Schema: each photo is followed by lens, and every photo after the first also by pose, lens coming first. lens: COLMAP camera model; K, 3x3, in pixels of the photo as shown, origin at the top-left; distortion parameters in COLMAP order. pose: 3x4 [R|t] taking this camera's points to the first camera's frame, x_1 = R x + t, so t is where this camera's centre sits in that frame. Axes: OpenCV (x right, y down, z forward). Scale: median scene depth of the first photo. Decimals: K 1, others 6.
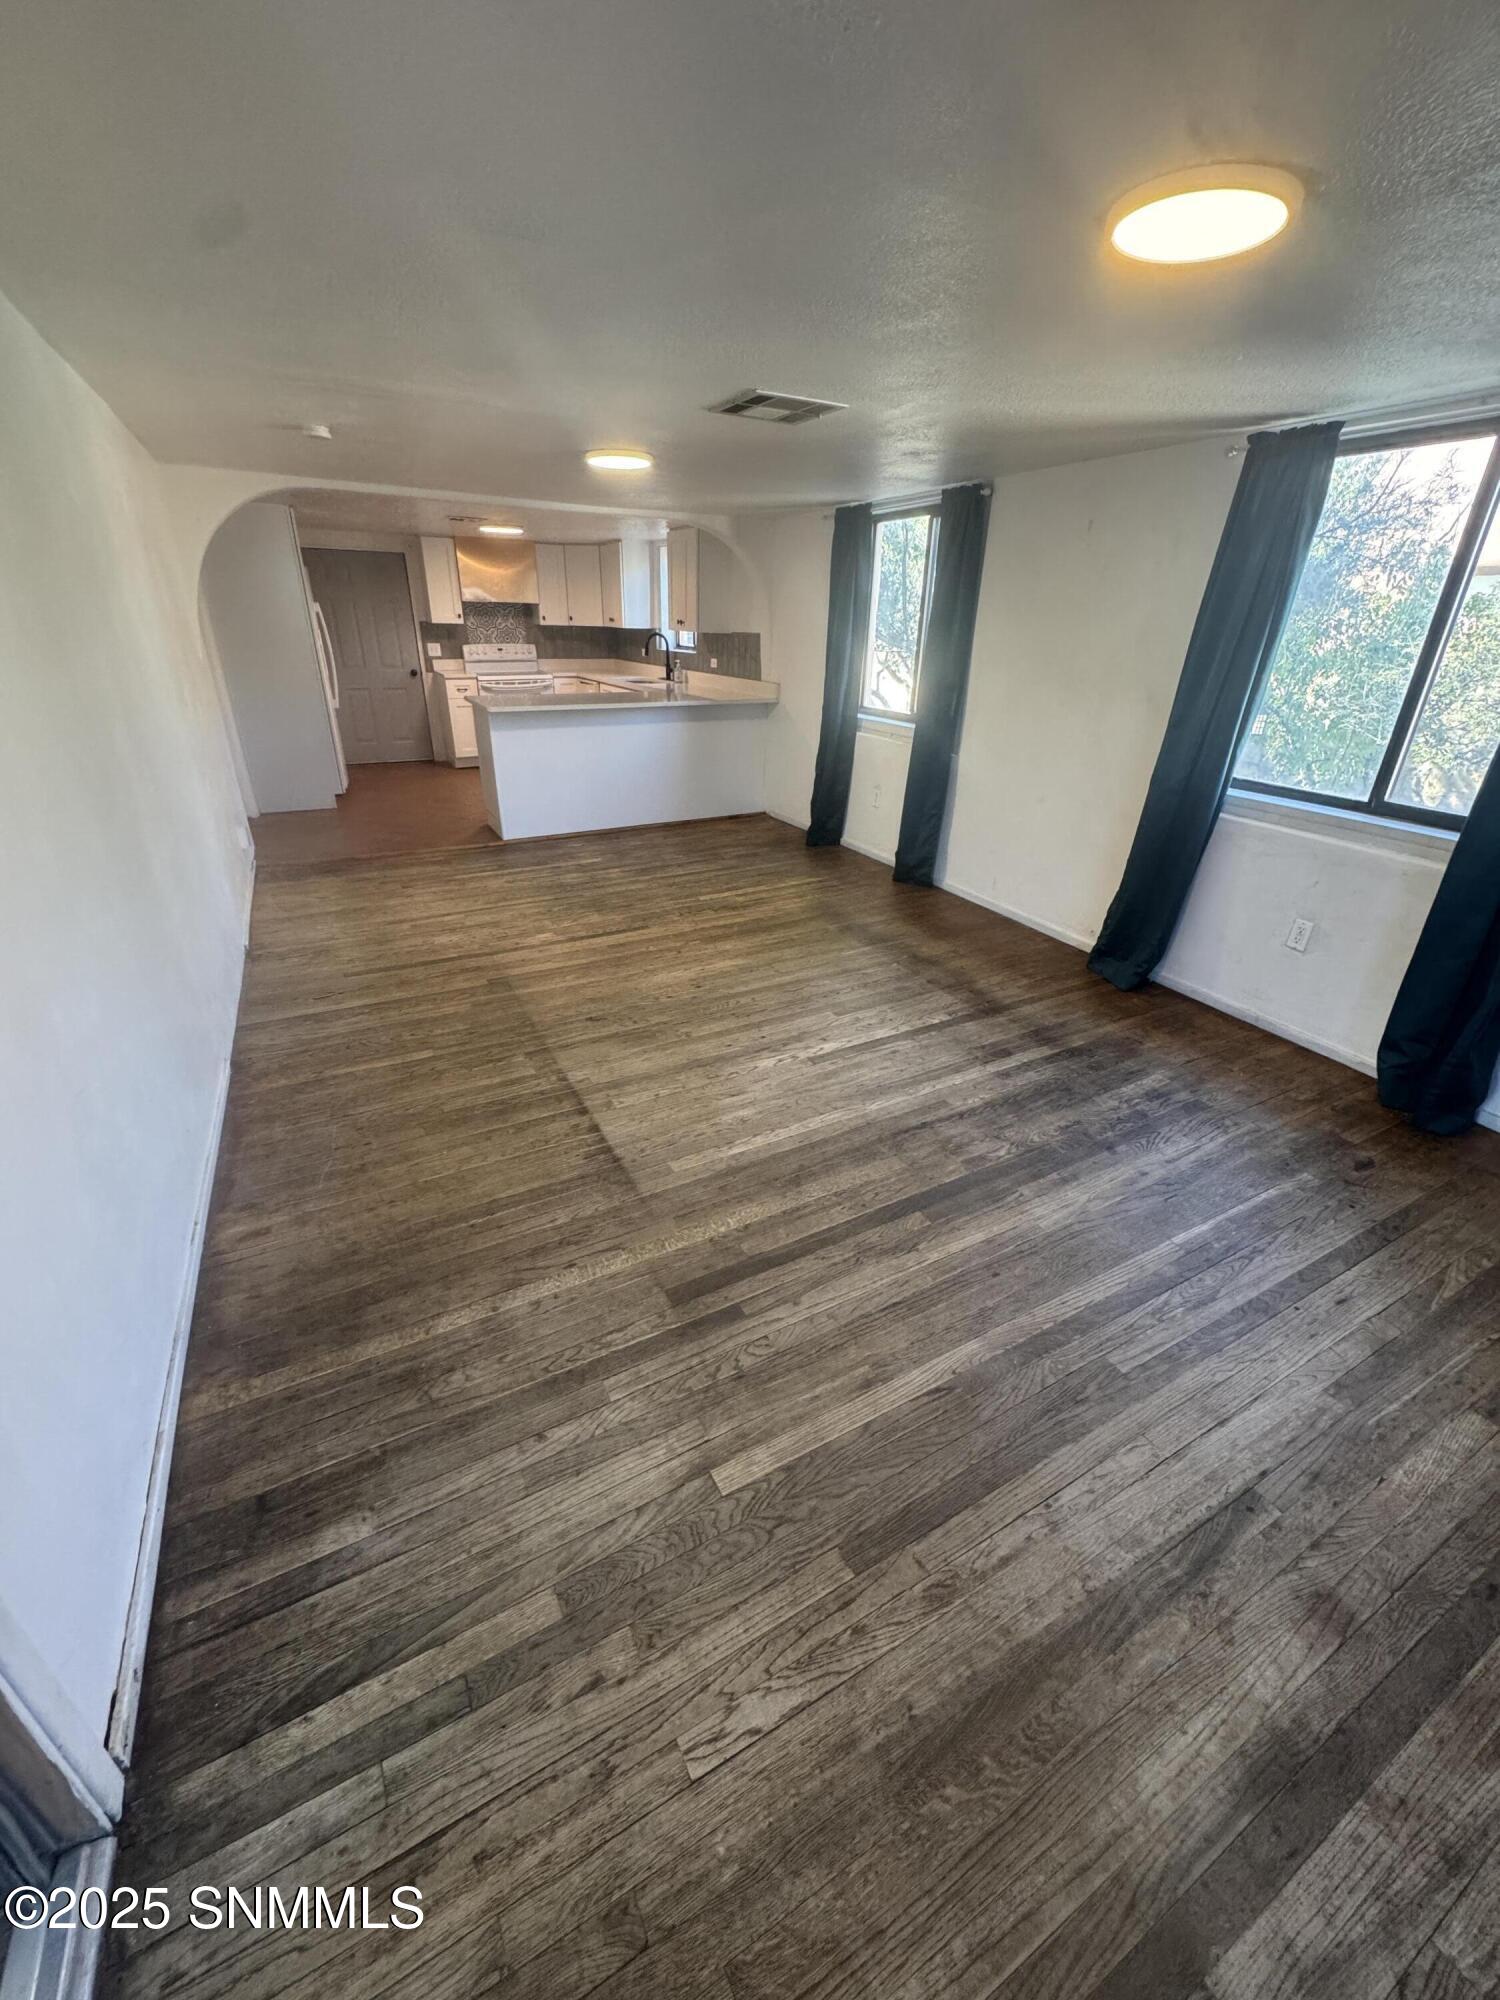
lens RADIAL K [[798.1, 0, 751.7], [0, 798.1, 998.7], [0, 0, 1]] dist [-0.004577, -0.000324]
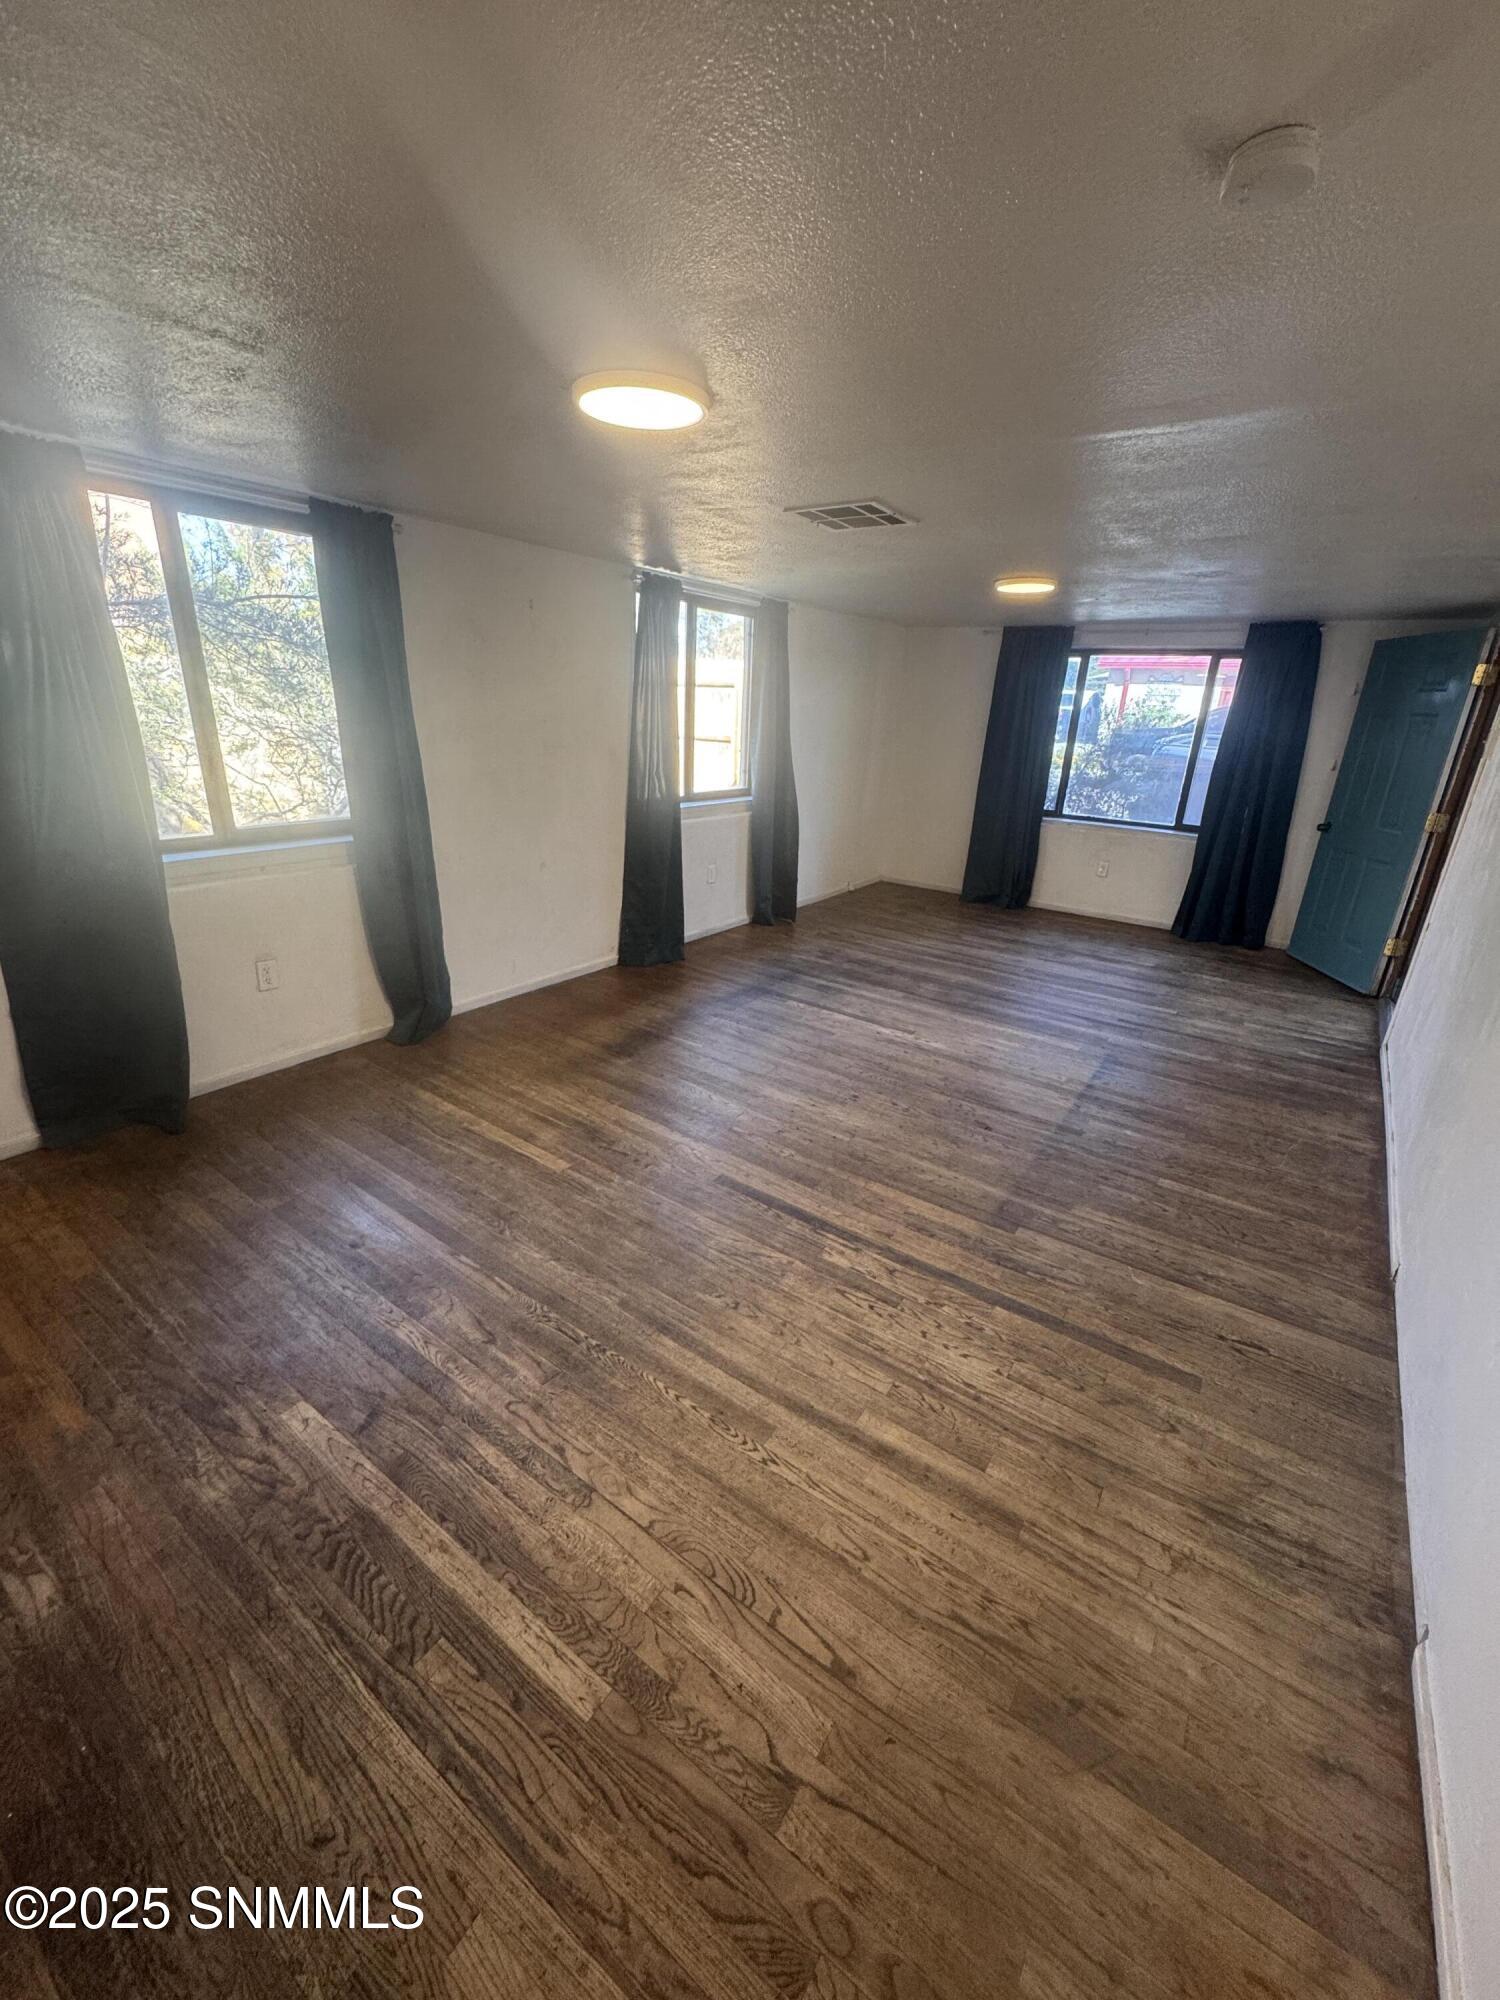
lens RADIAL K [[798.1, 0, 751.7], [0, 798.1, 998.7], [0, 0, 1]] dist [-0.004577, -0.000324]
pose [[-0.450738, -0.349922, 0.821212, -0.717013], [0.335317, 0.786220, 0.519057, -0.611827], [-0.827283, 0.509326, -0.237044, 1.229603]]
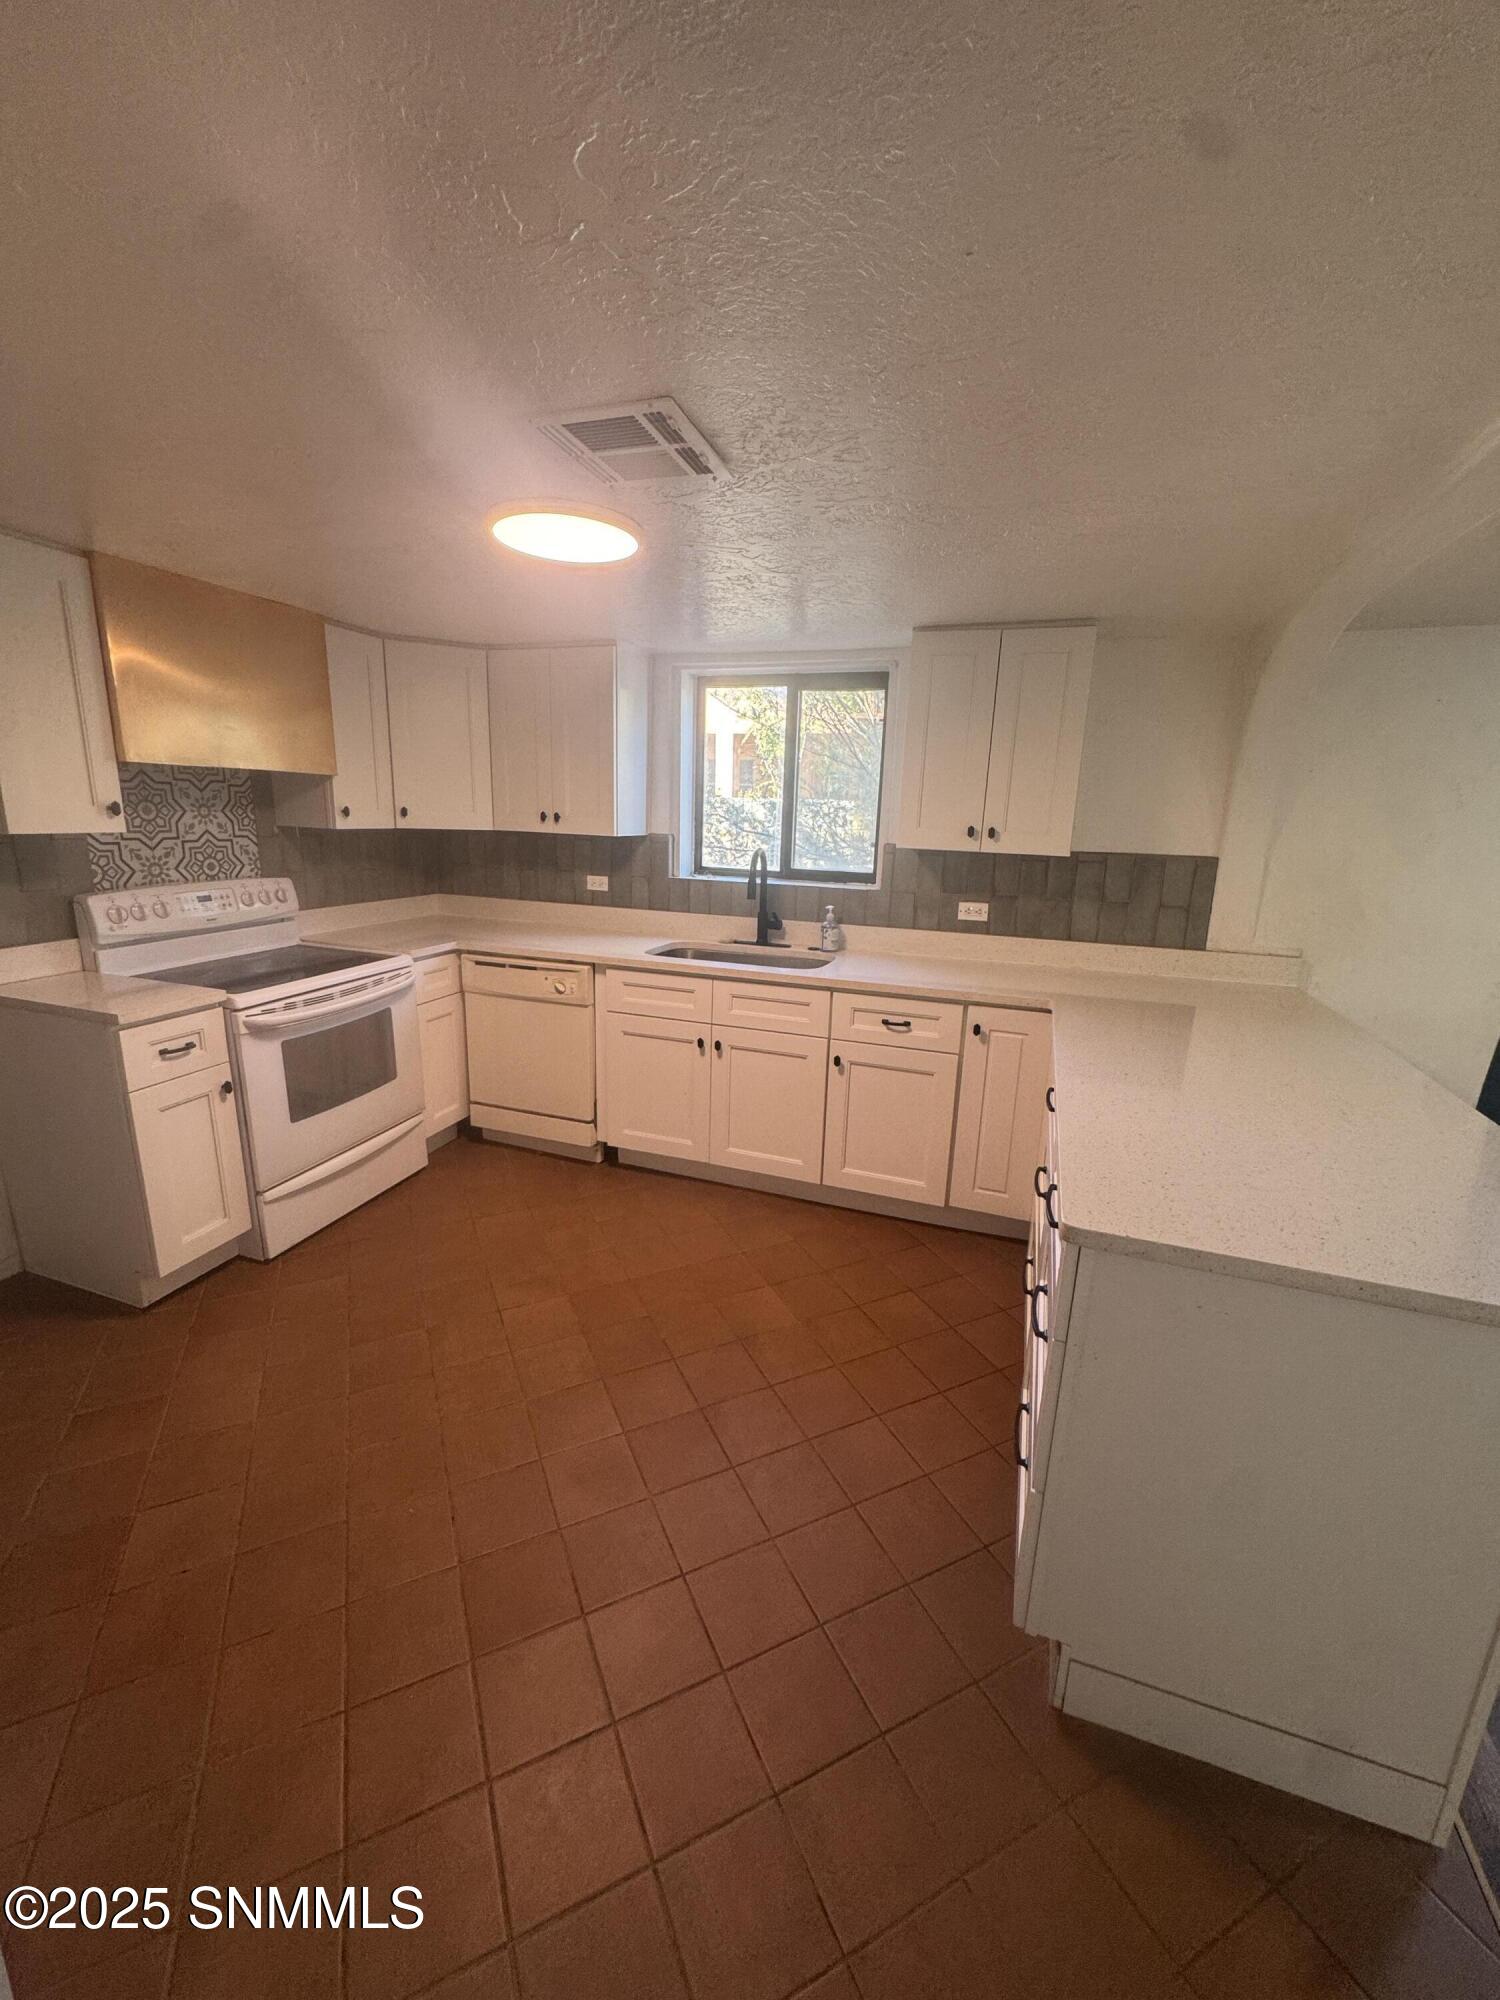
lens RADIAL K [[798.1, 0, 751.7], [0, 798.1, 998.7], [0, 0, 1]] dist [-0.004577, -0.000324]
pose [[0.728883, -0.156291, 0.666560, -0.606467], [0.280177, 0.956430, -0.082116, -0.491284], [-0.624684, 0.246607, 0.740915, 0.993718]]
